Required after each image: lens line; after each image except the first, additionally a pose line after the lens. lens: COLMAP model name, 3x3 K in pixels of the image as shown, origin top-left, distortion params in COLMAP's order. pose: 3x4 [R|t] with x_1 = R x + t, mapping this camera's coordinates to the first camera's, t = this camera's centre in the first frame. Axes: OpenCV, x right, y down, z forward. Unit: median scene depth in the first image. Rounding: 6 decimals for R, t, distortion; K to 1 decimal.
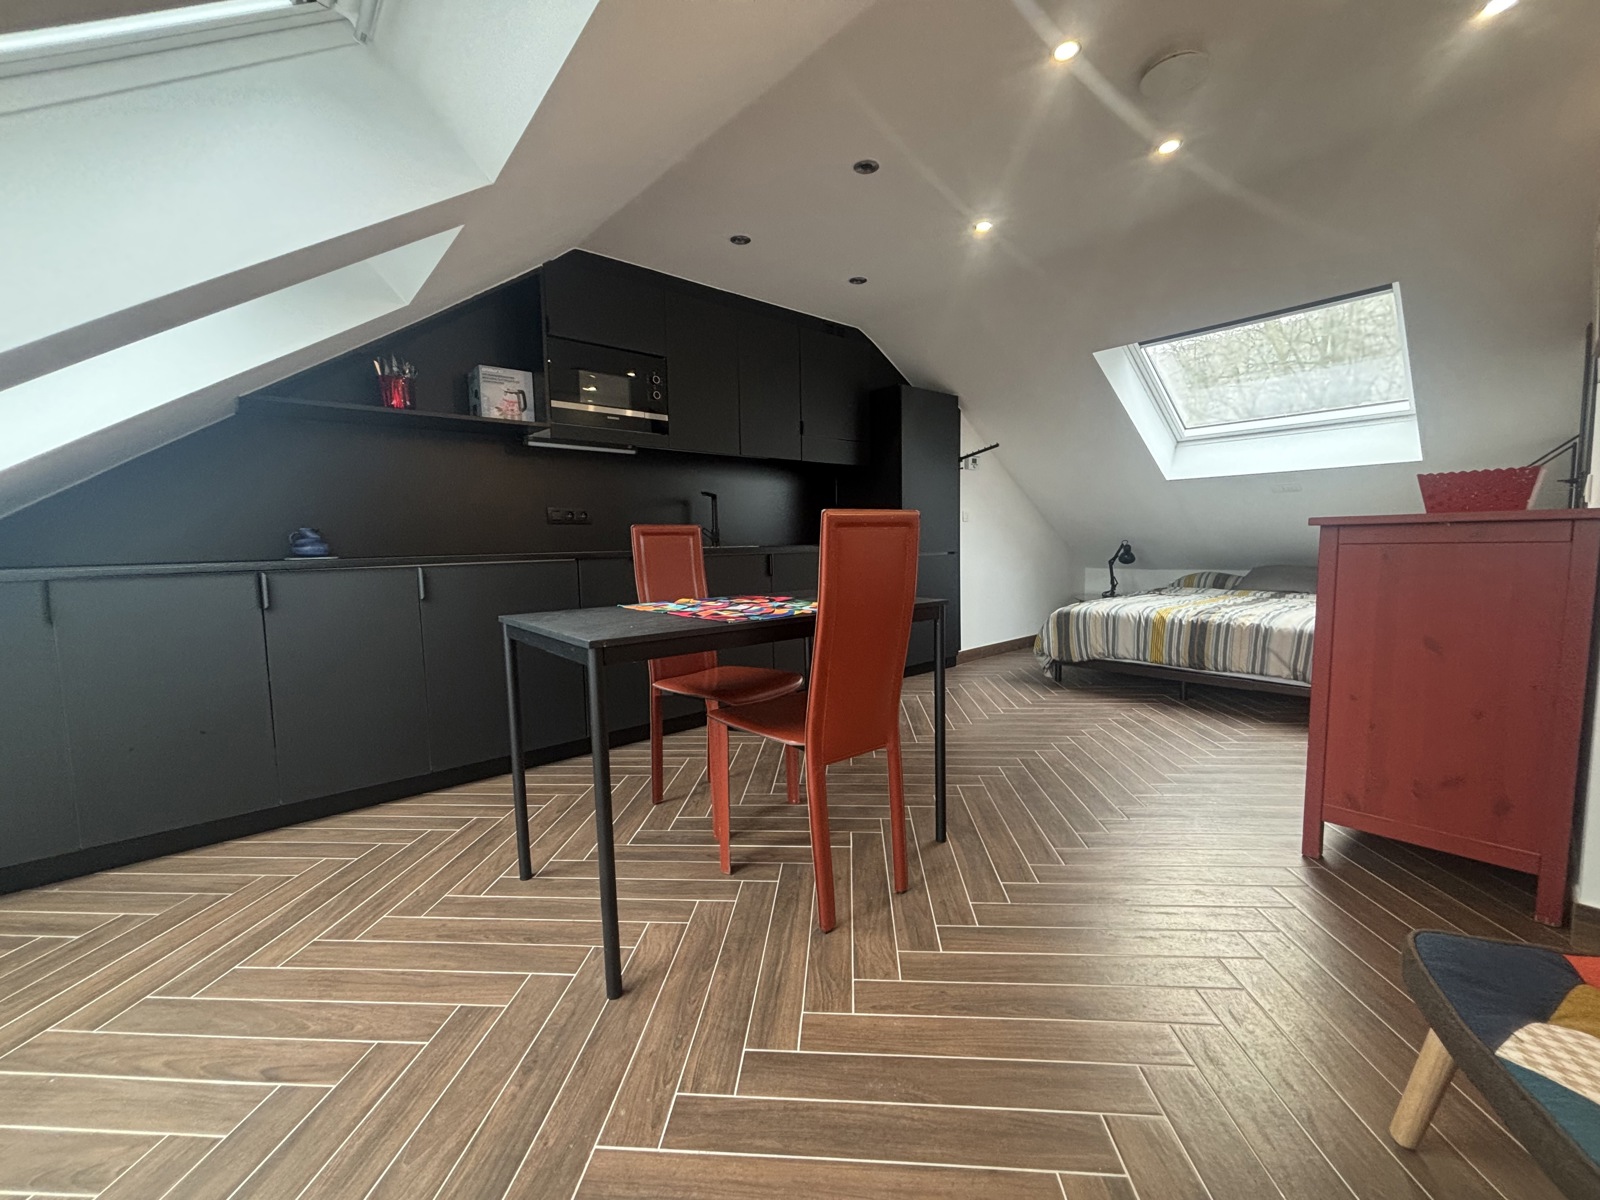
lens RADIAL K [[642.7, 0, 793.7], [0, 642.7, 600.2], [0, 0, 1]] dist [-0.001074, 0.000071]
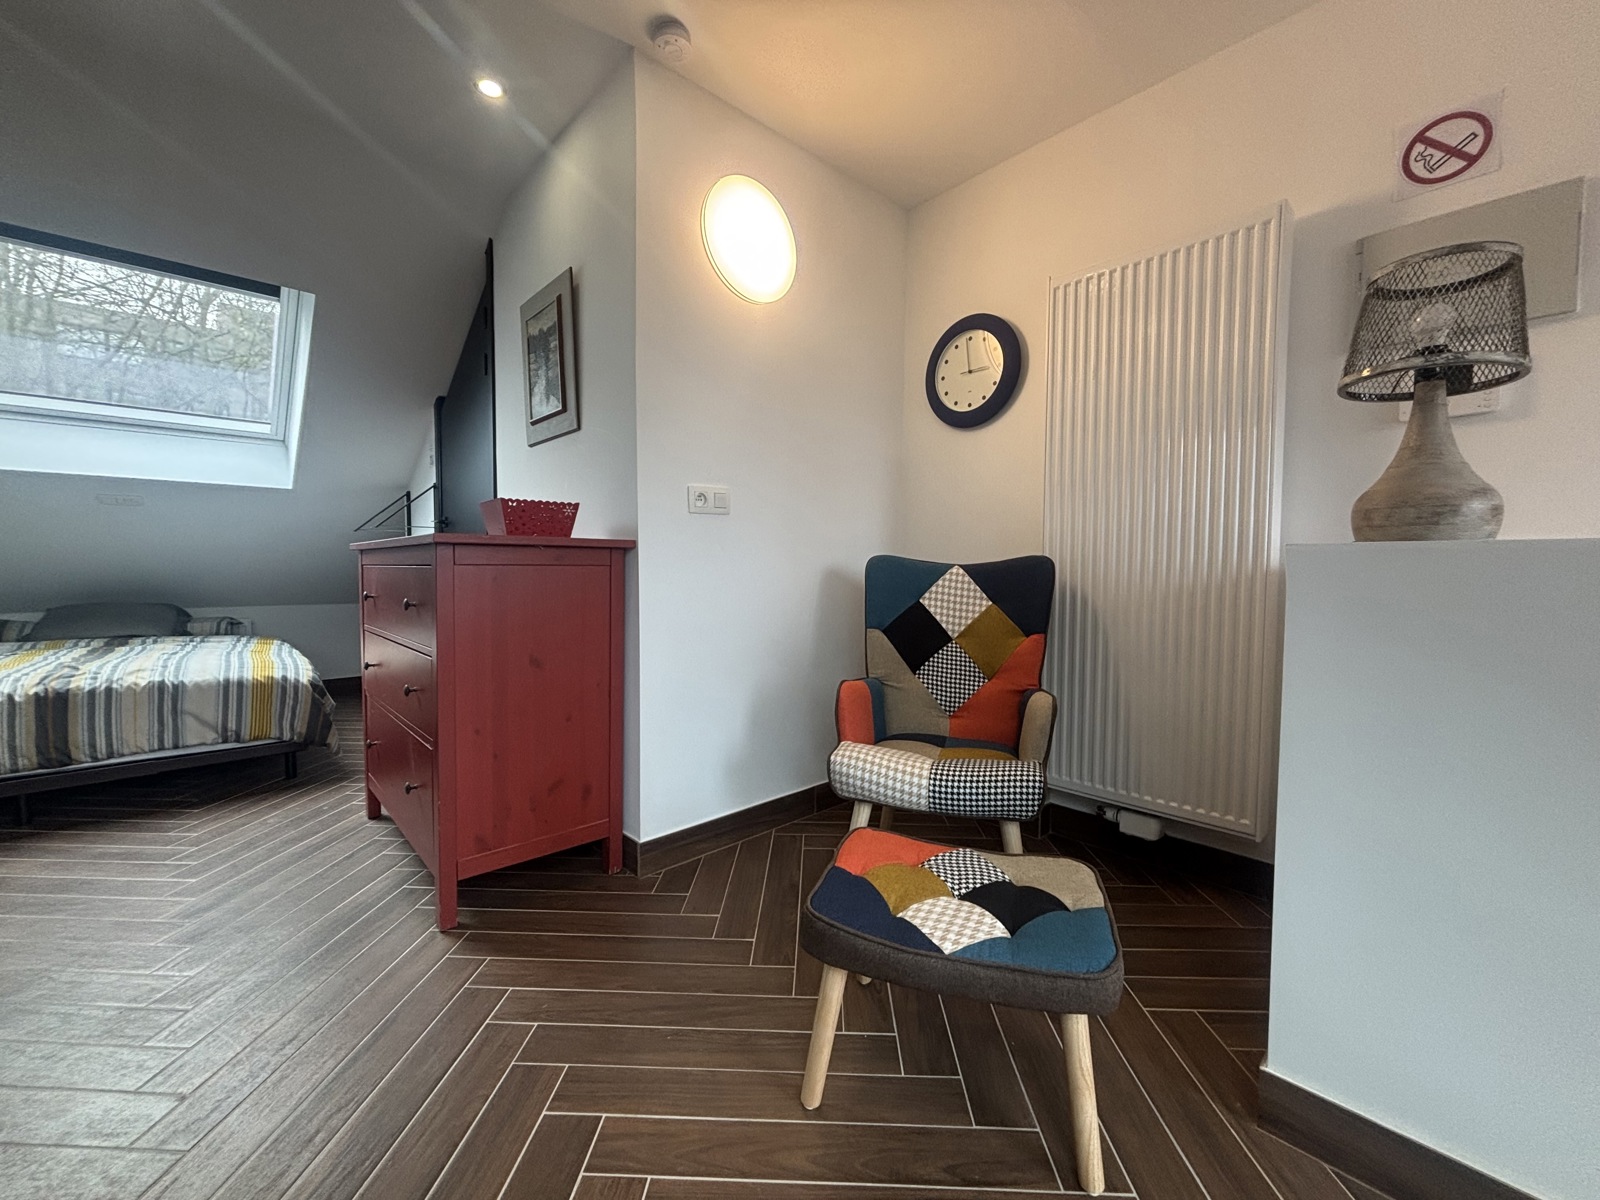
lens RADIAL K [[642.7, 0, 793.7], [0, 642.7, 600.2], [0, 0, 1]] dist [-0.001074, 0.000071]
pose [[-0.042145, -0.026732, 0.998754, -0.032914], [0.088346, 0.995627, 0.030376, -0.012614], [-0.995198, 0.089516, -0.039599, 0.305458]]
